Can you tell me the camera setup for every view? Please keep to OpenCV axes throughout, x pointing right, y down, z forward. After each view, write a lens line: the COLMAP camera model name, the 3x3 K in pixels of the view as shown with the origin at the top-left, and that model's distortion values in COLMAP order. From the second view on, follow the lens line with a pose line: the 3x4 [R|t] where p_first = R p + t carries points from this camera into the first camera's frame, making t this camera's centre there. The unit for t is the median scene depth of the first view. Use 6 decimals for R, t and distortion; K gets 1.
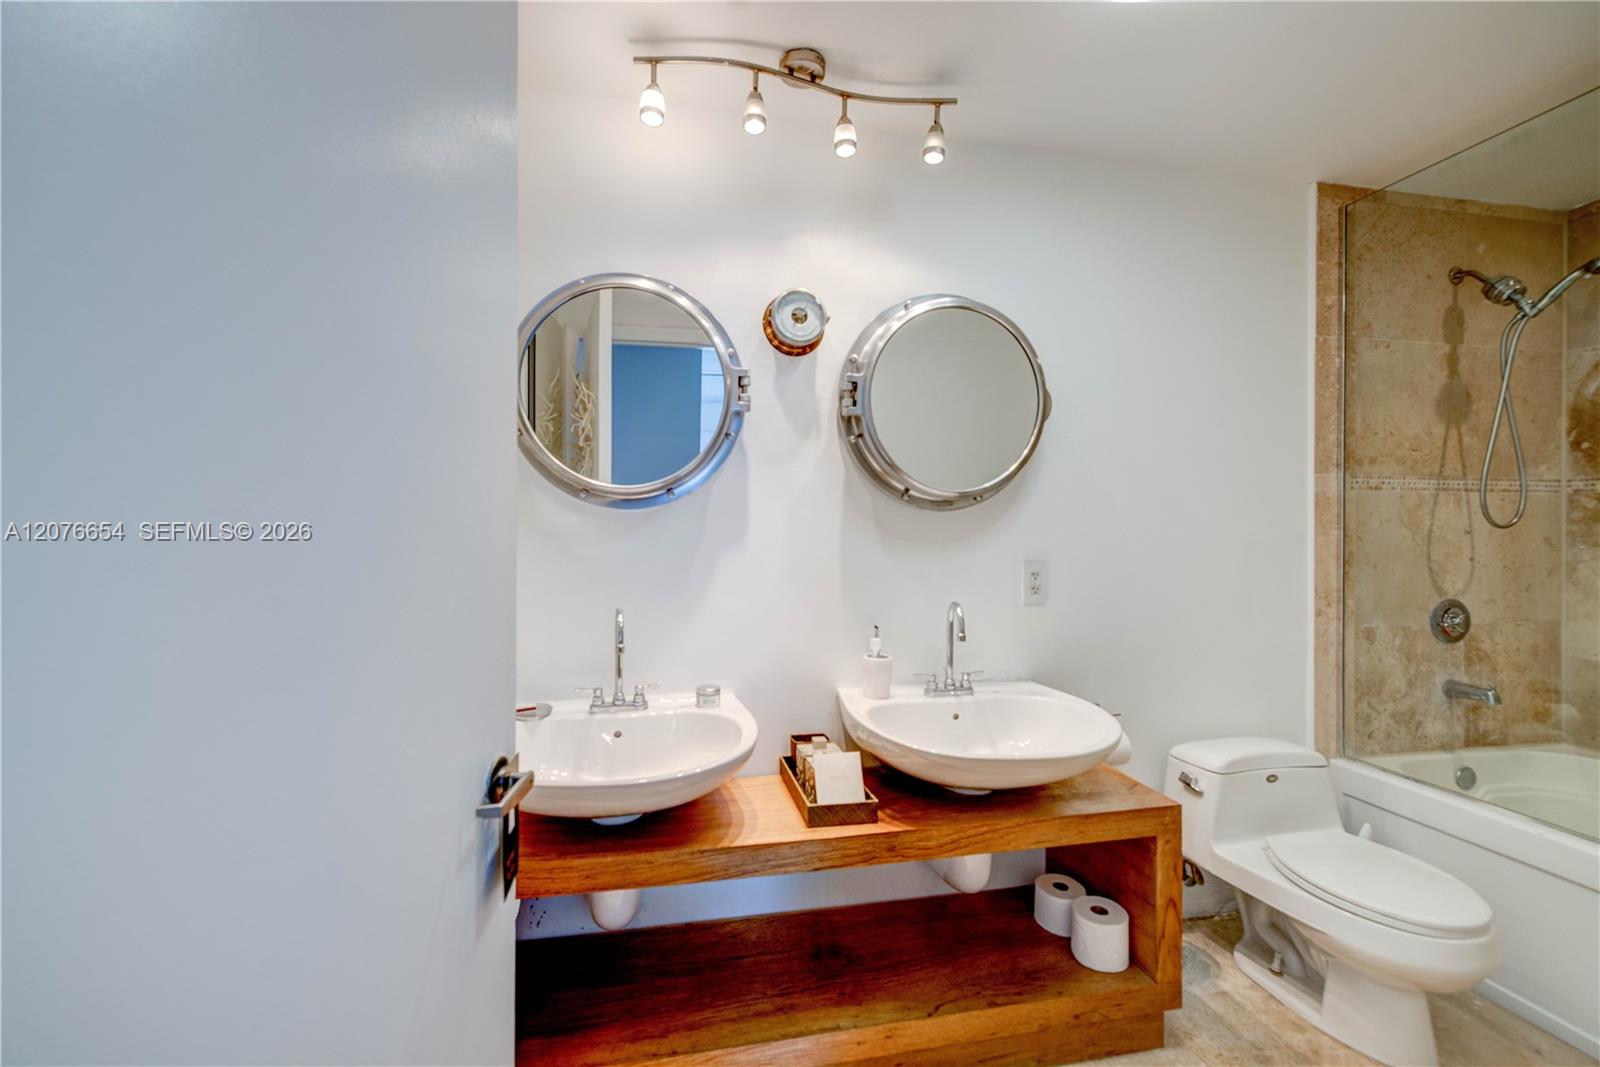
lens RADIAL K [[668.5, 0, 795.7], [0, 668.5, 532.1], [0, 0, 1]] dist [-0.001401, 0.000802]
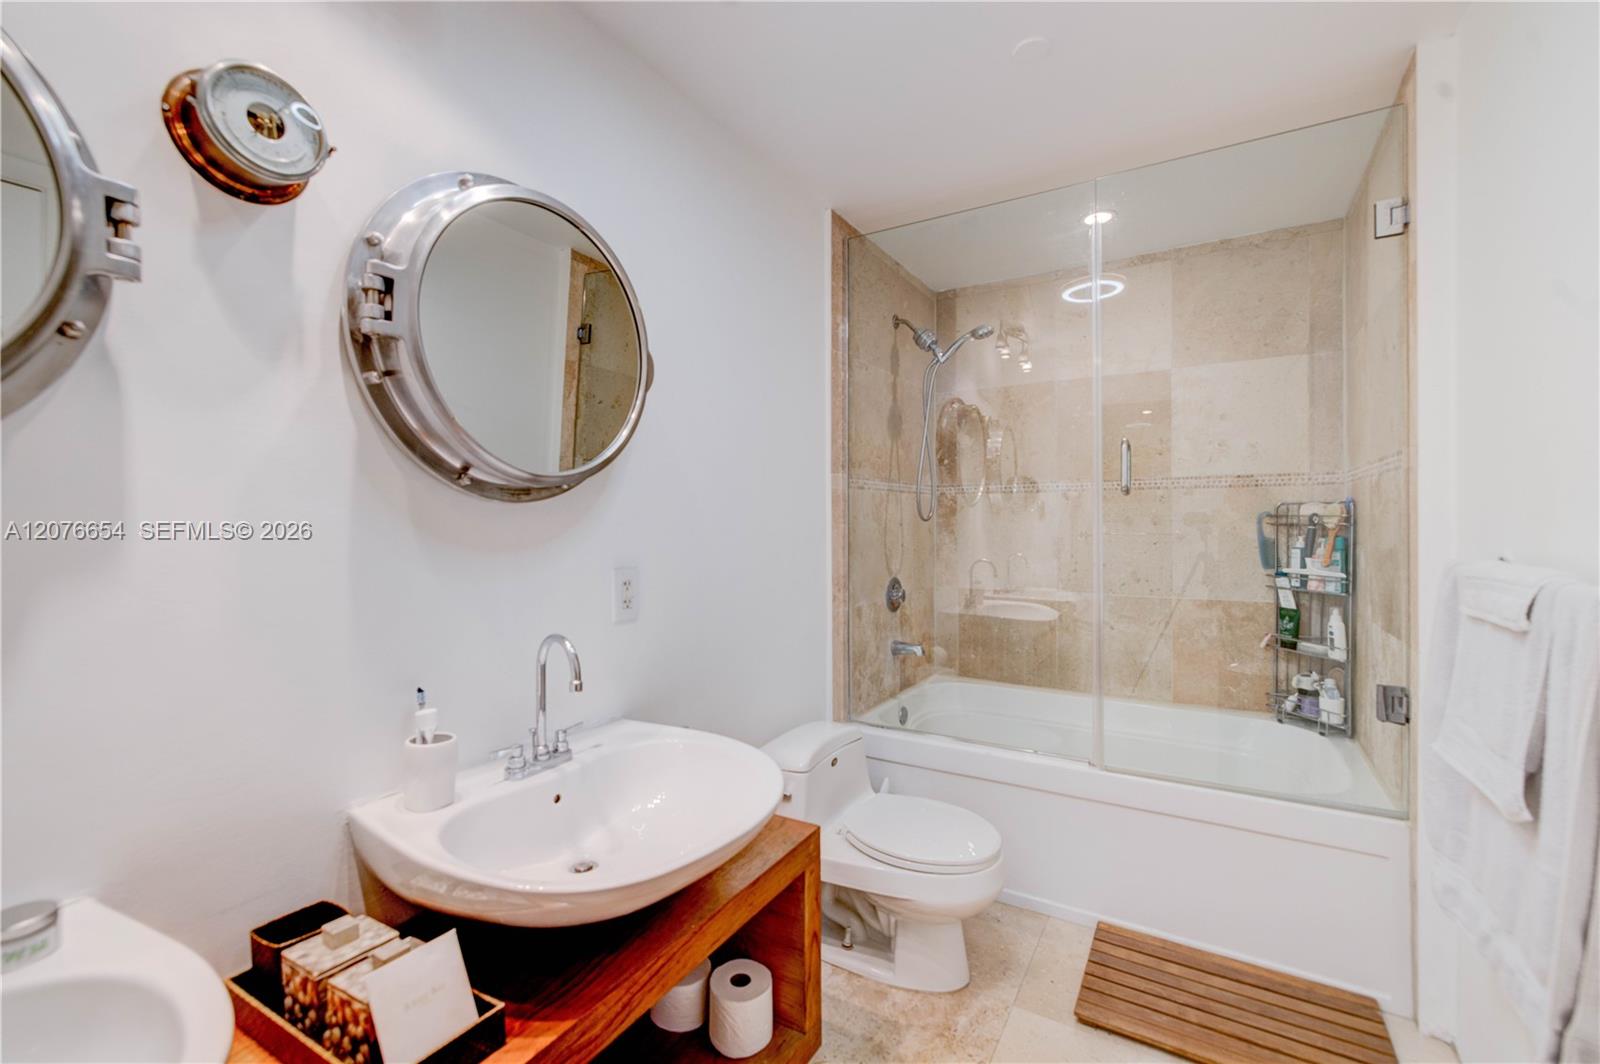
lens RADIAL K [[668.5, 0, 784.8], [0, 668.5, 528.0], [0, 0, 1]] dist [-0.001401, 0.000802]
pose [[0.675181, -0.014438, 0.737511, -0.105180], [0.008898, 0.999895, 0.011428, -0.010865], [-0.737599, -0.001154, 0.675238, 0.341468]]
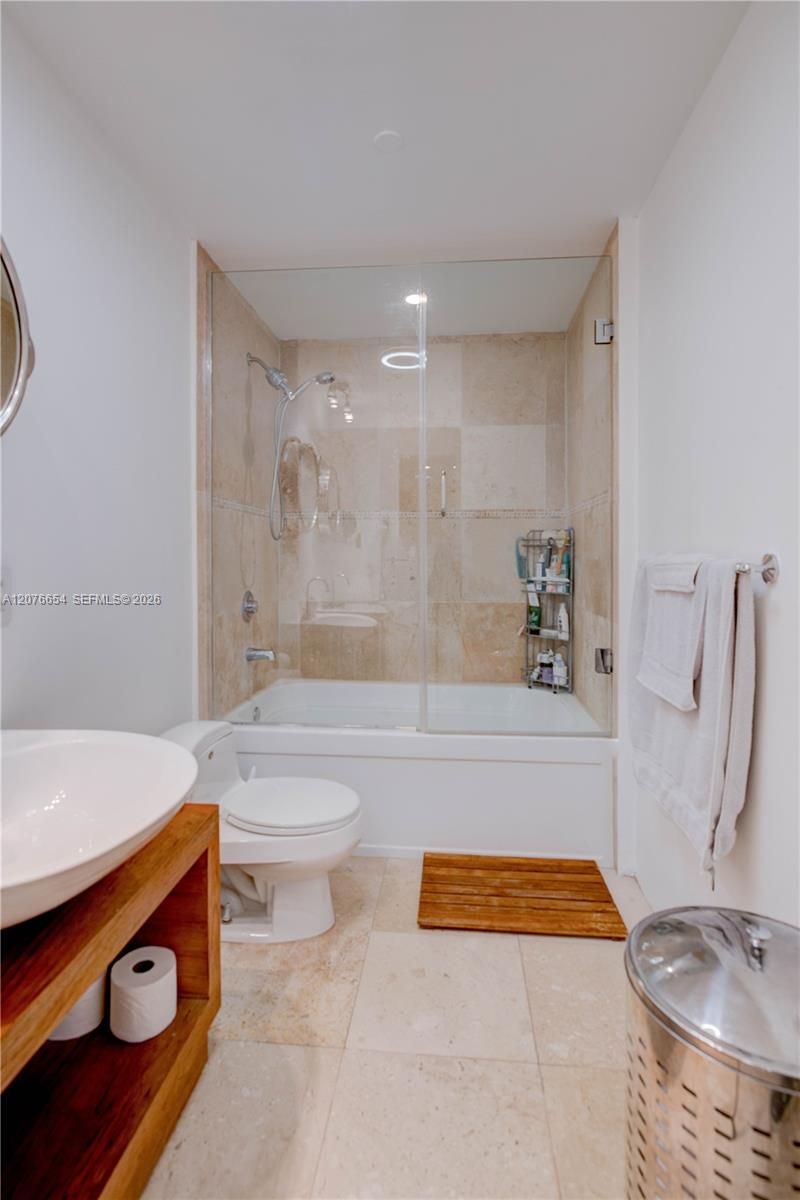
lens RADIAL K [[599.7, 0, 384.2], [0, 599.7, 570.3], [0, 0, 1]] dist [-0.007636, 0.001293]
pose [[0.285509, -0.021490, 0.958135, -0.159100], [0.004234, 0.999767, 0.021163, 0.036554], [-0.958367, -0.001985, 0.285533, 0.423389]]
